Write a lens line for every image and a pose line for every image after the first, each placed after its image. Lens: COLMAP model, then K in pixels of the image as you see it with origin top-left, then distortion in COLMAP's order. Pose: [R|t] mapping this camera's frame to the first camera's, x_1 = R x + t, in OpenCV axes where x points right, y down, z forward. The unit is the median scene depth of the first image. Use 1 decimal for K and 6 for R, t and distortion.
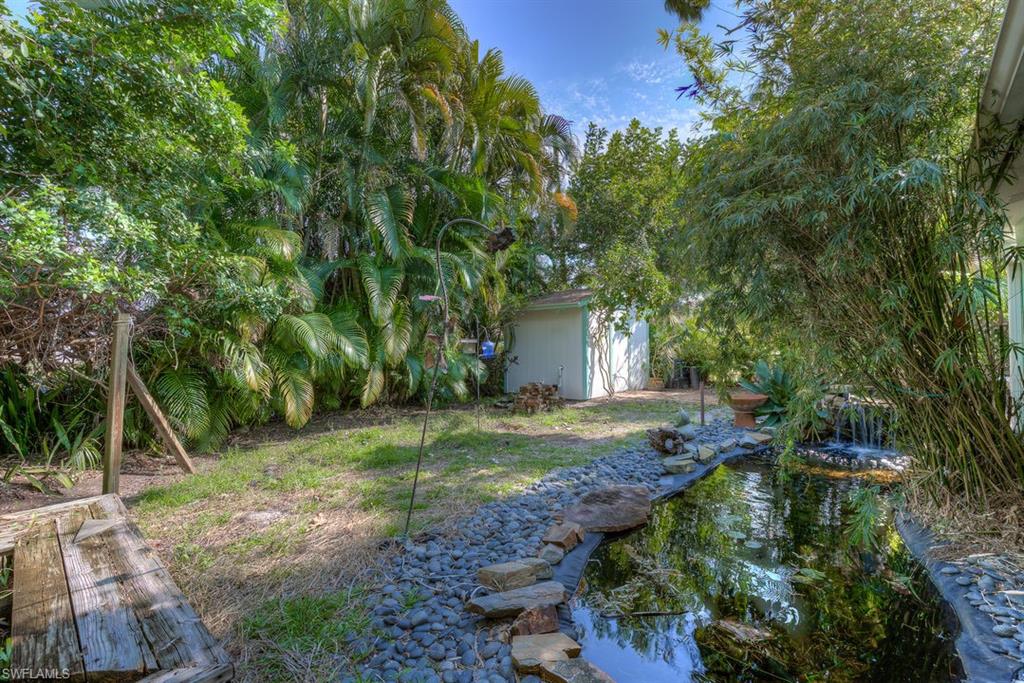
lens RADIAL K [[461.1, 0, 517.5], [0, 461.1, 336.4], [0, 0, 1]] dist [-0.004567, -0.000441]
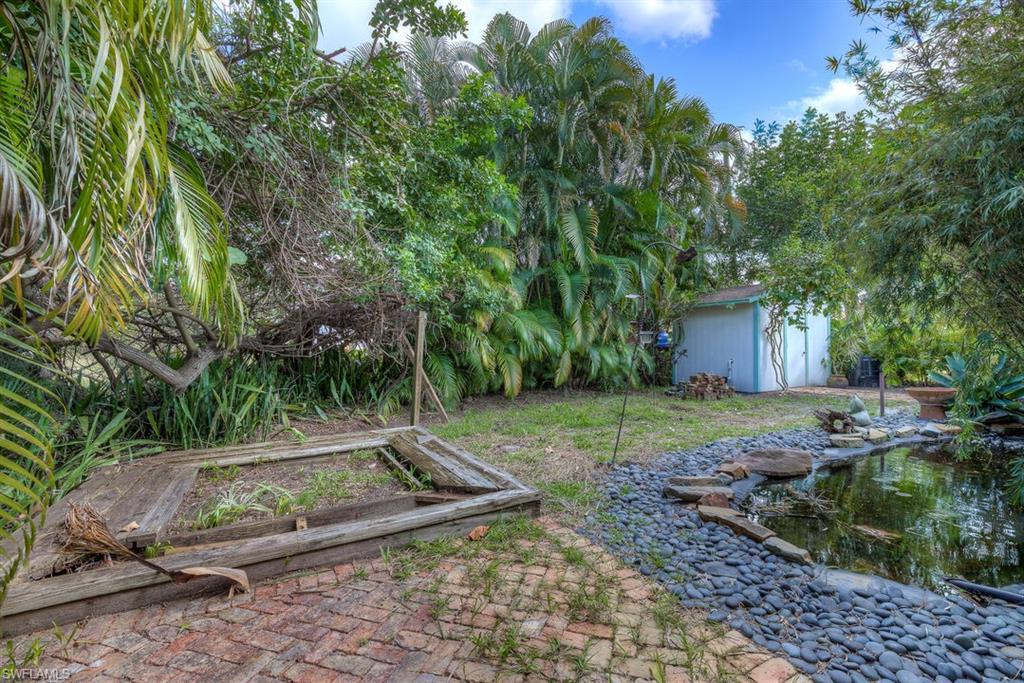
lens RADIAL K [[481.4, 0, 513.9], [0, 481.4, 337.6], [0, 0, 1]] dist [0.000042, -0.011372]
pose [[0.946331, 0.002455, -0.323190, -0.024453], [-0.002689, 0.999996, -0.000277, 0.022409], [0.323188, 0.001131, 0.946334, -0.251447]]
